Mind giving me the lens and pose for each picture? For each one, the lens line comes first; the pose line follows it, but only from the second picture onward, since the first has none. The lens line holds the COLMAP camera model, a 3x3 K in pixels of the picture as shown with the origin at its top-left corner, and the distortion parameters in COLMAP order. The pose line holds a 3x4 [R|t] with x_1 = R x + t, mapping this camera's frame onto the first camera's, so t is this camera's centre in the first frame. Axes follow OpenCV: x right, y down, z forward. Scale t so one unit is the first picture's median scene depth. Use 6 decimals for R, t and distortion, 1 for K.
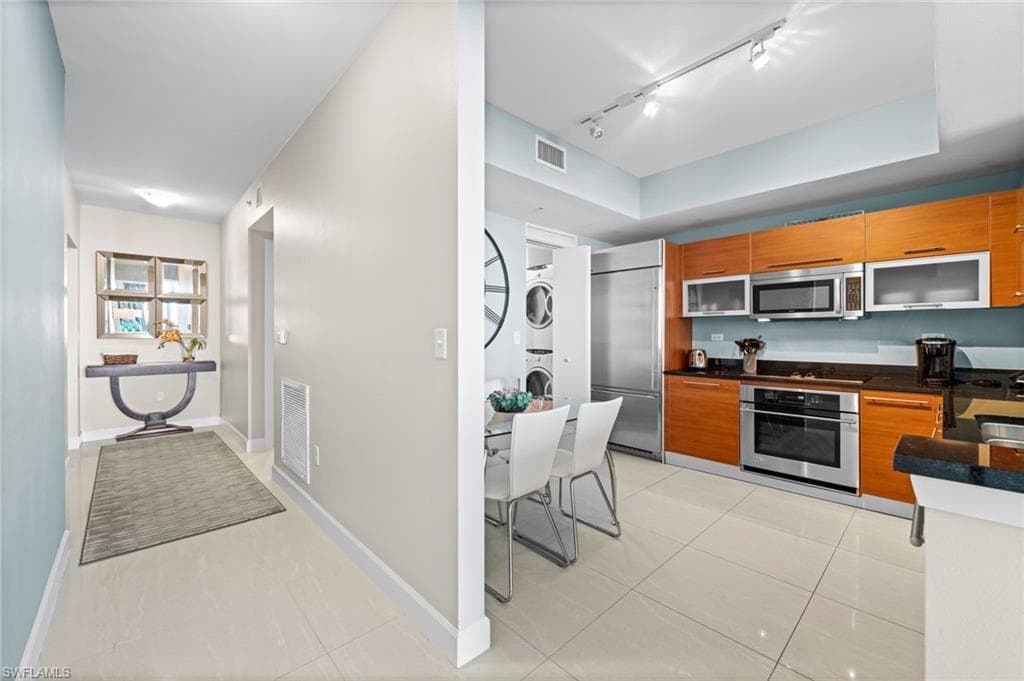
lens RADIAL K [[403.6, 0, 514.2], [0, 403.6, 340.1], [0, 0, 1]] dist [-0.002338, -0.000748]
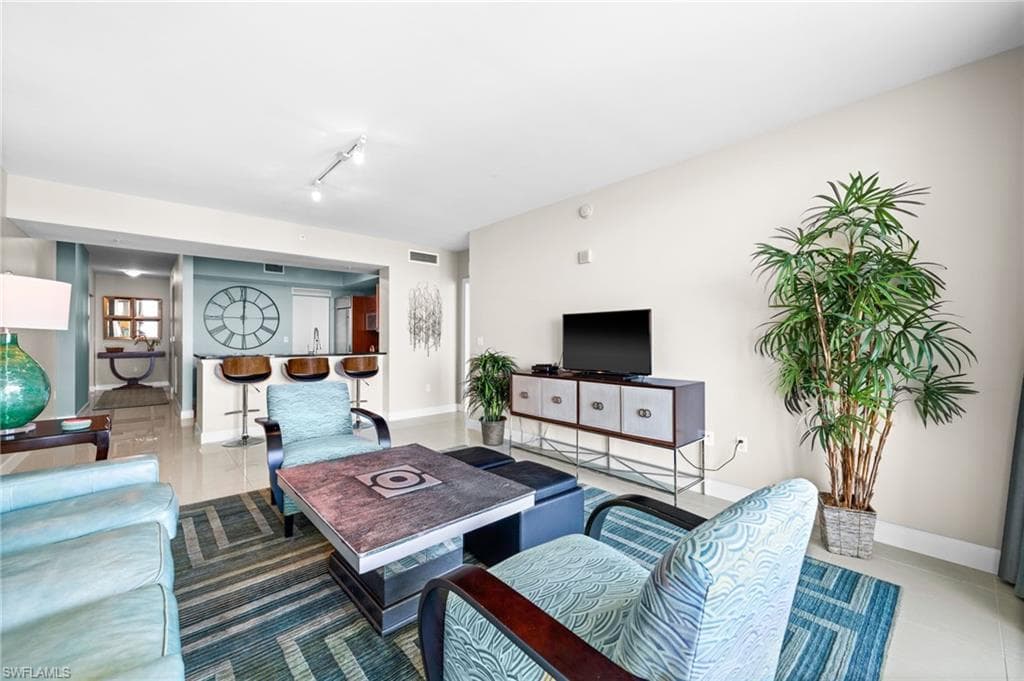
lens RADIAL K [[403.6, 0, 505.9], [0, 403.6, 340.4], [0, 0, 1]] dist [-0.002338, -0.000748]
pose [[0.999468, 0.003400, -0.032430, 1.437897], [-0.003593, 0.999976, -0.005876, 0.006818], [0.032409, 0.005989, 0.999457, -1.311769]]
